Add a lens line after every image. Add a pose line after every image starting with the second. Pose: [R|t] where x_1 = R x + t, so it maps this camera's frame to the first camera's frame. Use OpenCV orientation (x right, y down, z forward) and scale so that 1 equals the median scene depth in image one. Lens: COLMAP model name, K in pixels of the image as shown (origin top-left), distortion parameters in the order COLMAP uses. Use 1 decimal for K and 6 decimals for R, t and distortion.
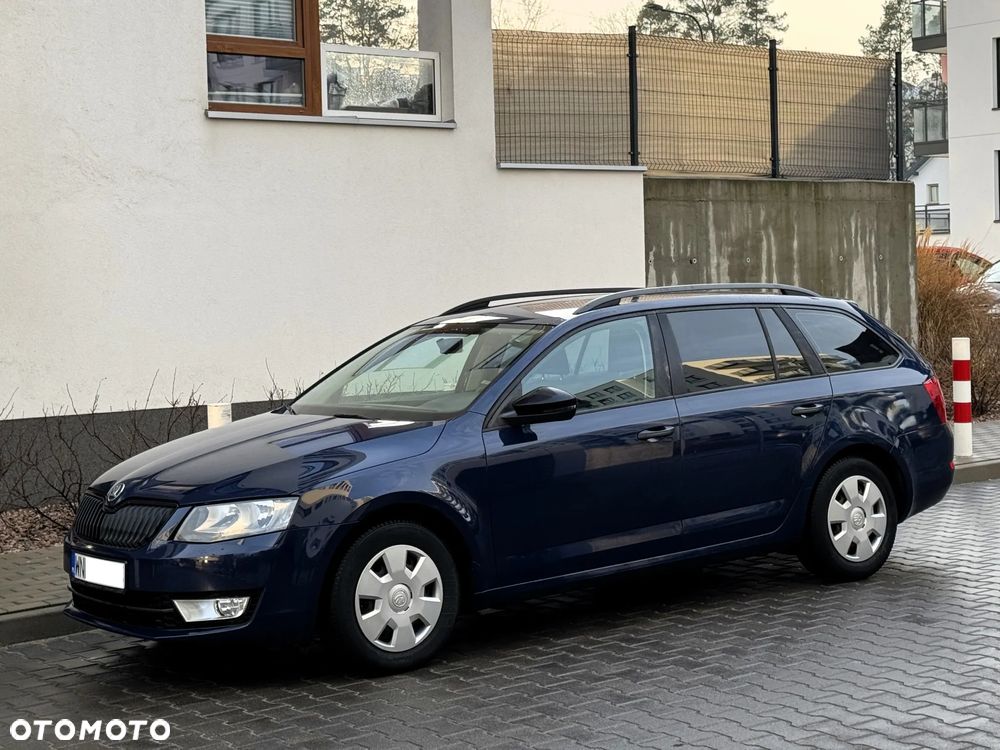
lens RADIAL K [[1552.3, 0, 487.3], [0, 1552.3, 271.4], [0, 0, 1]] dist [0.106383, 0.039295]
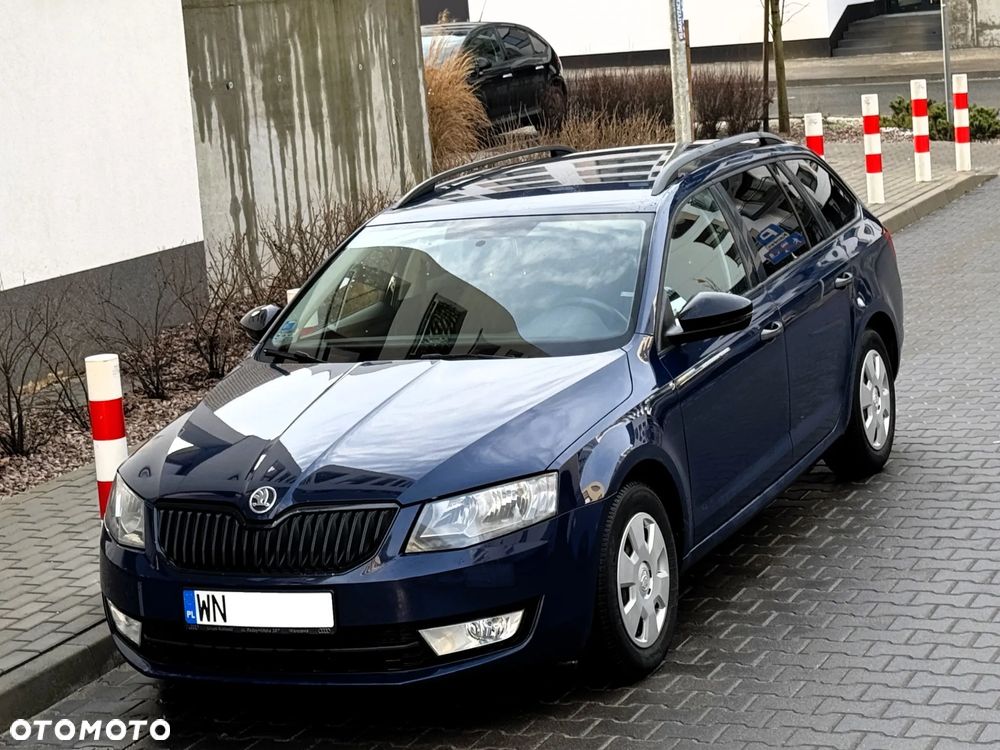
lens RADIAL K [[2098.8, 0, 423.0], [0, 2098.8, 170.5], [0, 0, 1]] dist [0.086810, 0.174464]
pose [[0.897855, -0.083567, 0.432288, -0.224610], [0.059828, 0.995872, 0.068254, -0.029001], [-0.436208, -0.035420, 0.899149, 0.033999]]
